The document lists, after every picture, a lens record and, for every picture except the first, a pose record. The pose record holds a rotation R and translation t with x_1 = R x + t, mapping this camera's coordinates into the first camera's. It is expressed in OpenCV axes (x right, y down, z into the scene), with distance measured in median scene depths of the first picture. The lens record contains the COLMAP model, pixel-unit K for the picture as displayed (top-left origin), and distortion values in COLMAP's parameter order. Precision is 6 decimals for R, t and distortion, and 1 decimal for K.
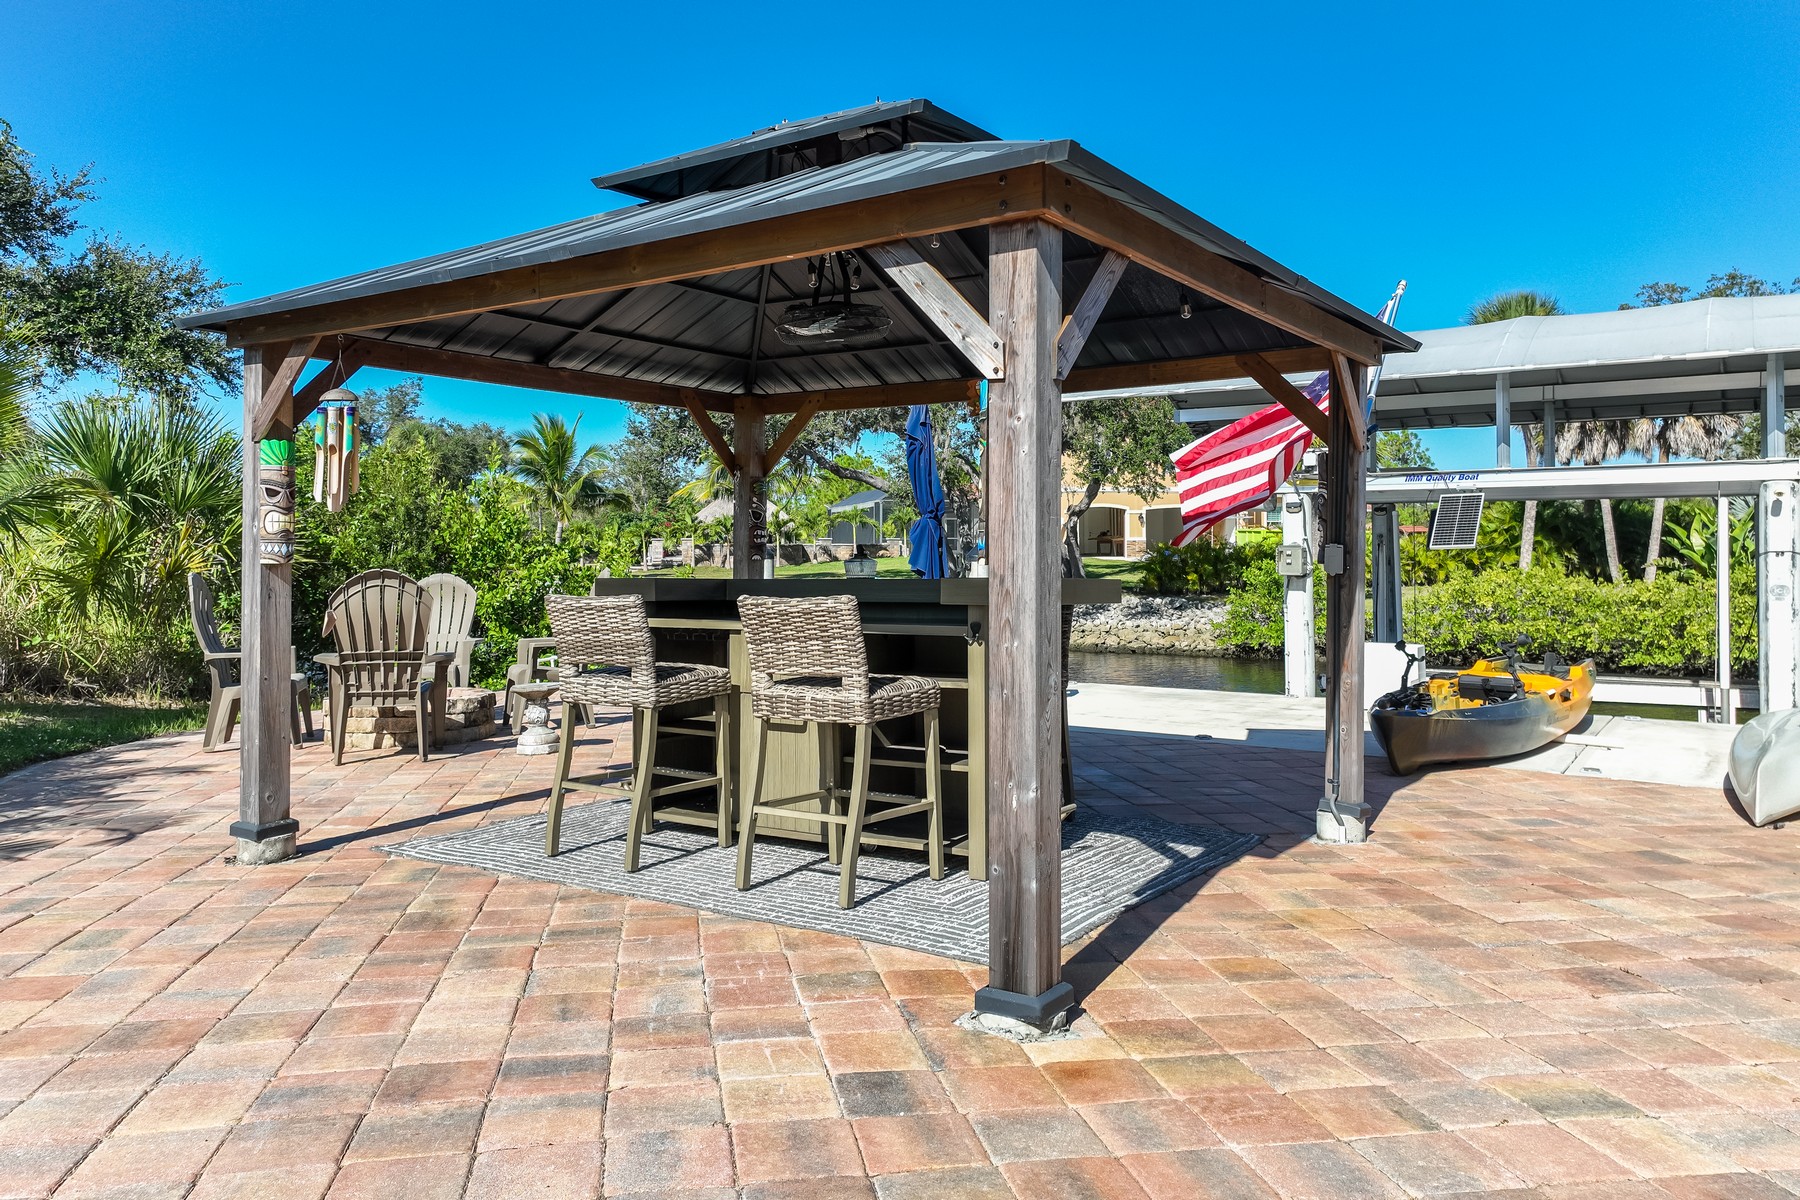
lens RADIAL K [[1268.8, 0, 900.2], [0, 1268.8, 521.0], [0, 0, 1]] dist [0.007820, 0.001604]
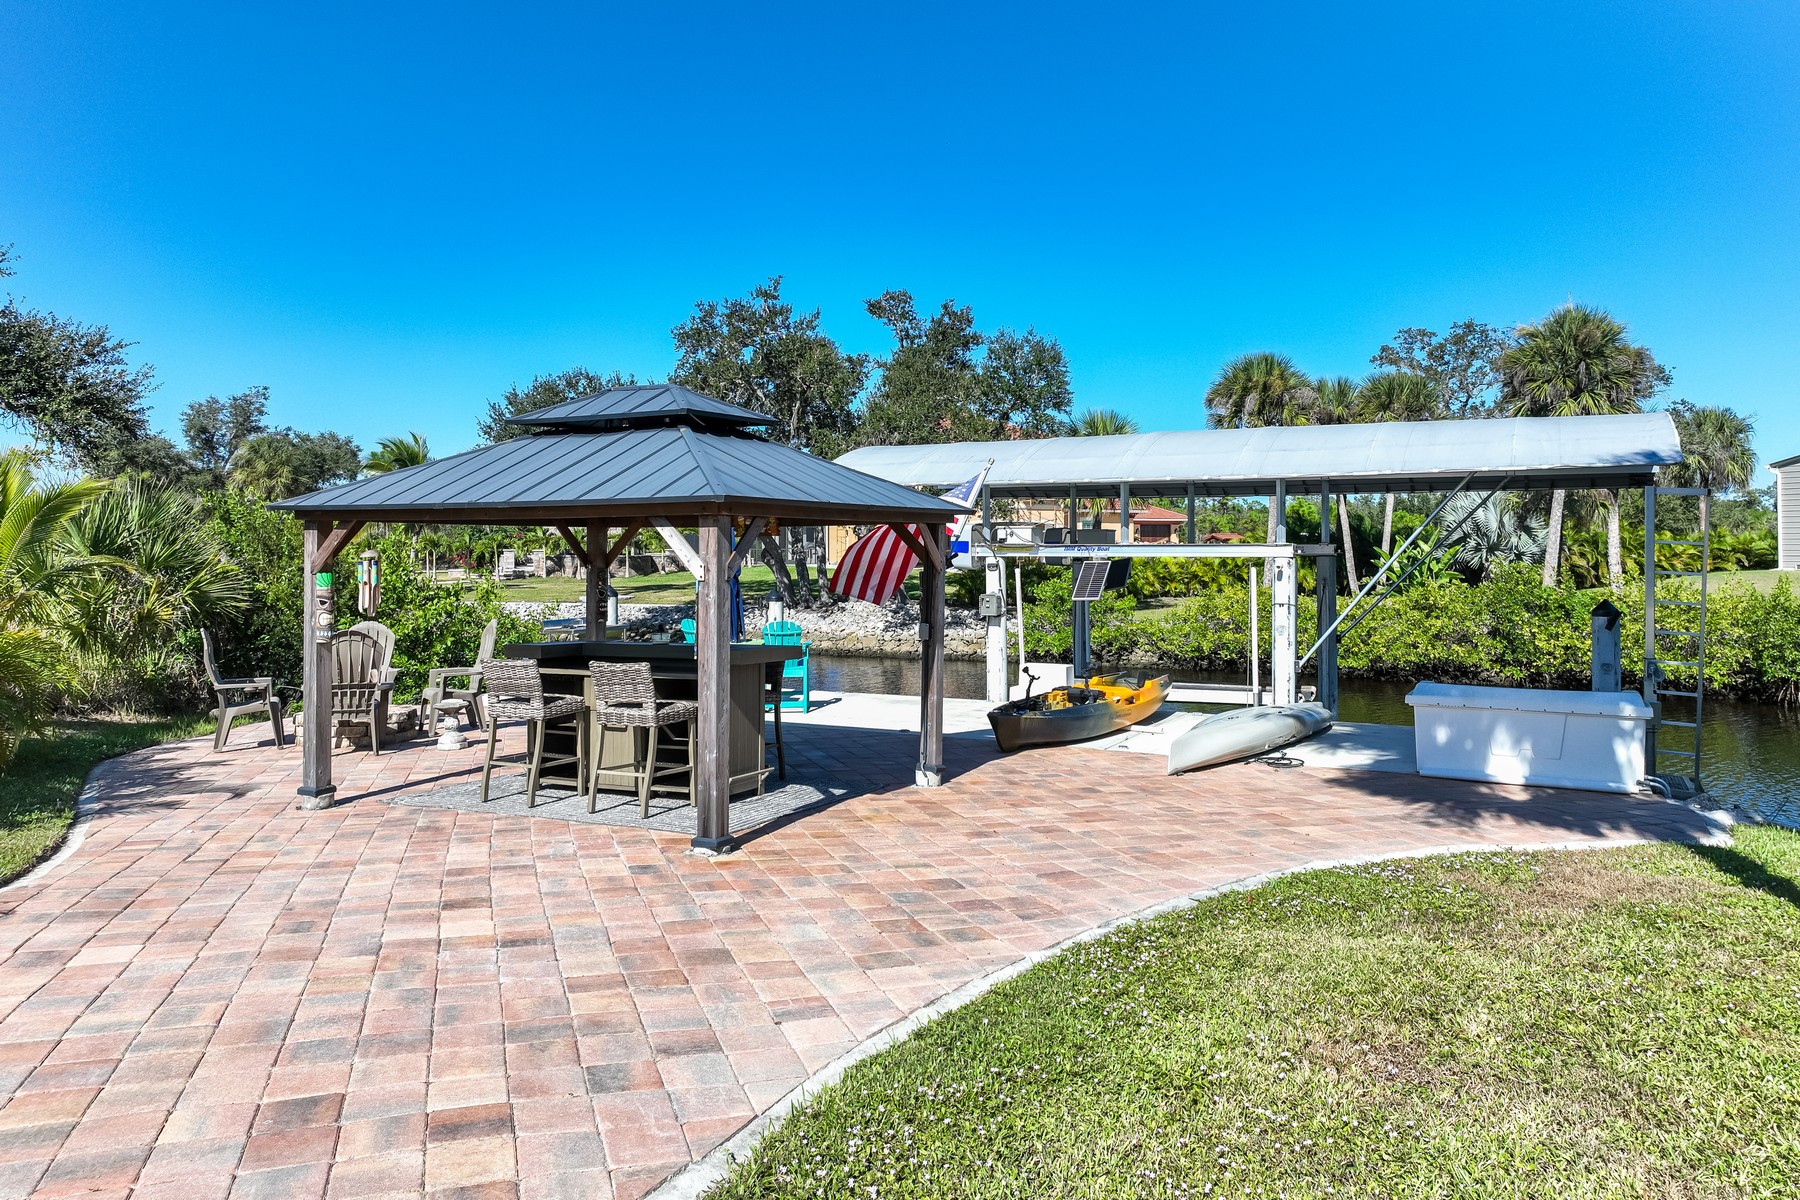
lens RADIAL K [[1239.1, 0, 896.4], [0, 1239.1, 526.7], [0, 0, 1]] dist [-0.002644, 0.026018]
pose [[0.993228, 0.002824, 0.116149, 0.098096], [-0.002983, 0.999995, 0.001194, -0.125473], [-0.116145, -0.001533, 0.993231, -0.777510]]
